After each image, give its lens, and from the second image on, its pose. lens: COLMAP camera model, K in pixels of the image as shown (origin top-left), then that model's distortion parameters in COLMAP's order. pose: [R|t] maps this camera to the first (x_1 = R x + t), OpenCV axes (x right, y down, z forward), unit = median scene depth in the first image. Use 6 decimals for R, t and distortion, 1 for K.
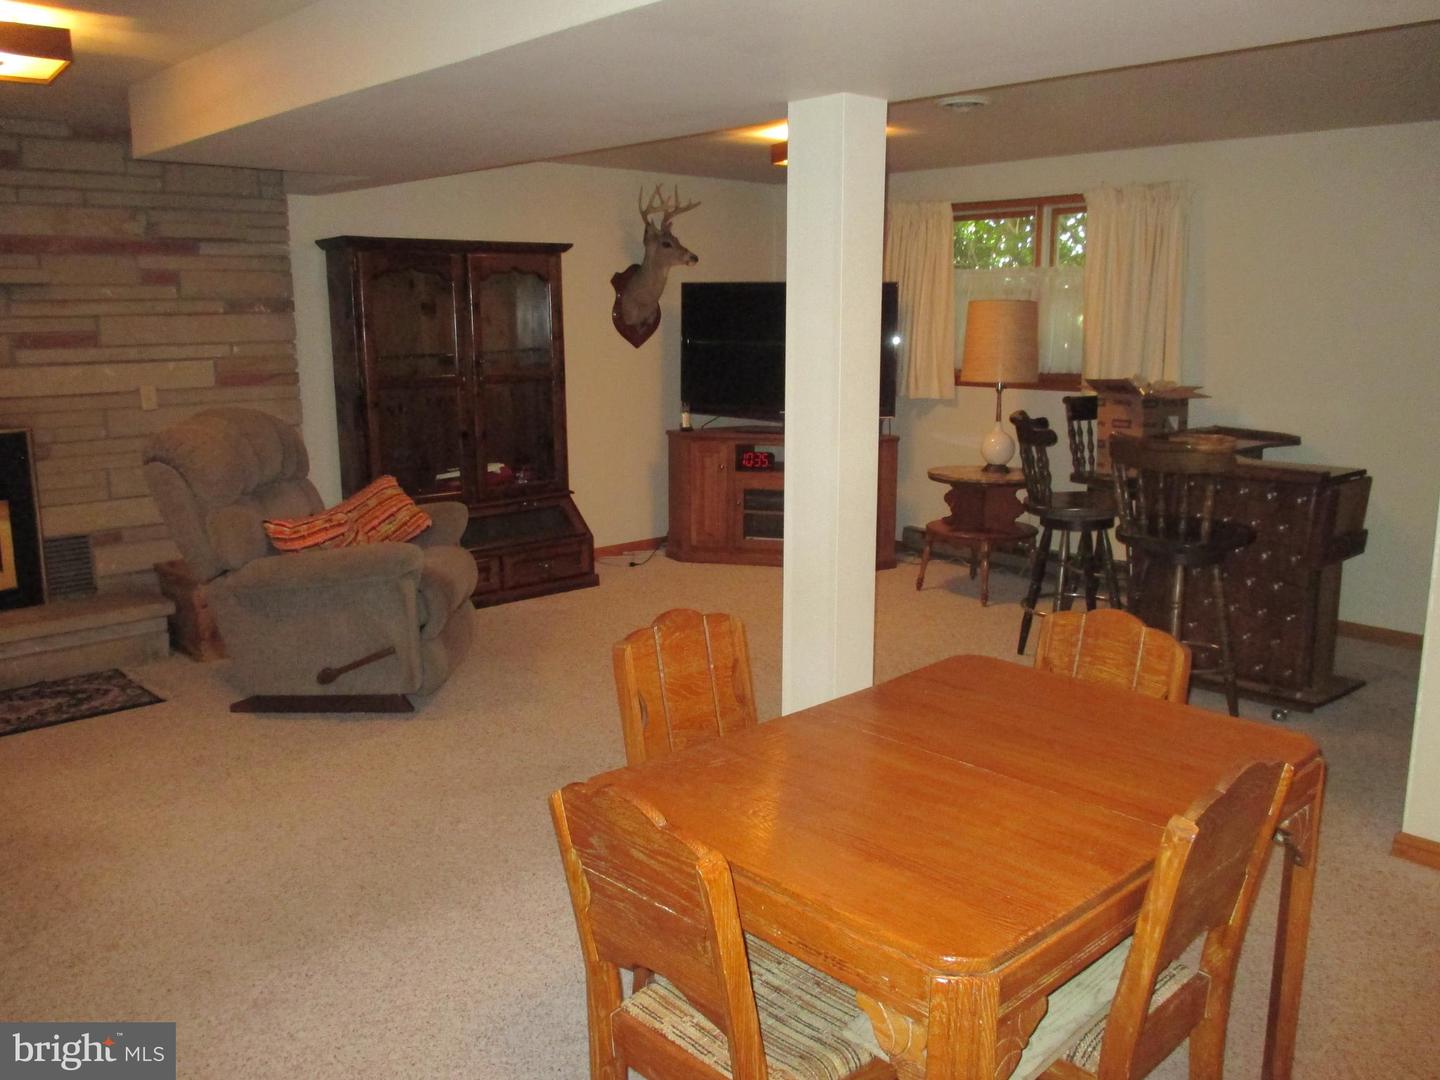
lens RADIAL K [[1204.7, 0, 729.9], [0, 1204.7, 521.7], [0, 0, 1]] dist [-0.017460, -0.006407]
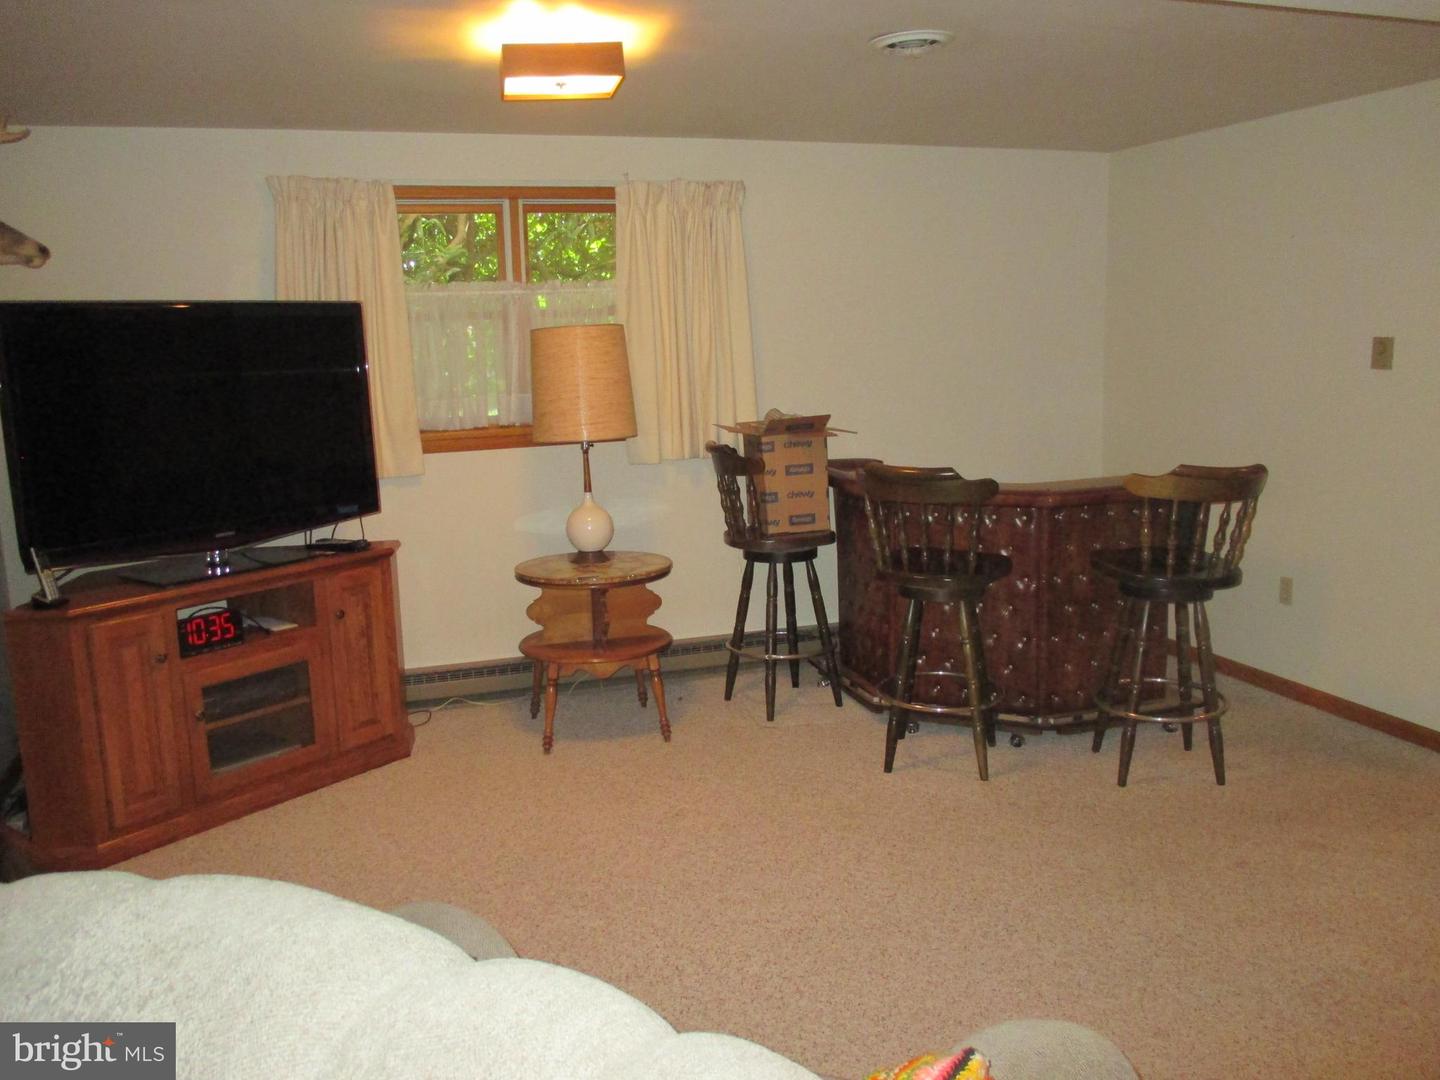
lens RADIAL K [[1204.7, 0, 729.9], [0, 1204.7, 521.7], [0, 0, 1]] dist [-0.017460, -0.006407]
pose [[0.405192, -0.157679, 0.900531, -0.402267], [0.184336, 0.978875, 0.088455, -0.114686], [-0.895455, 0.130159, 0.425698, 0.617821]]
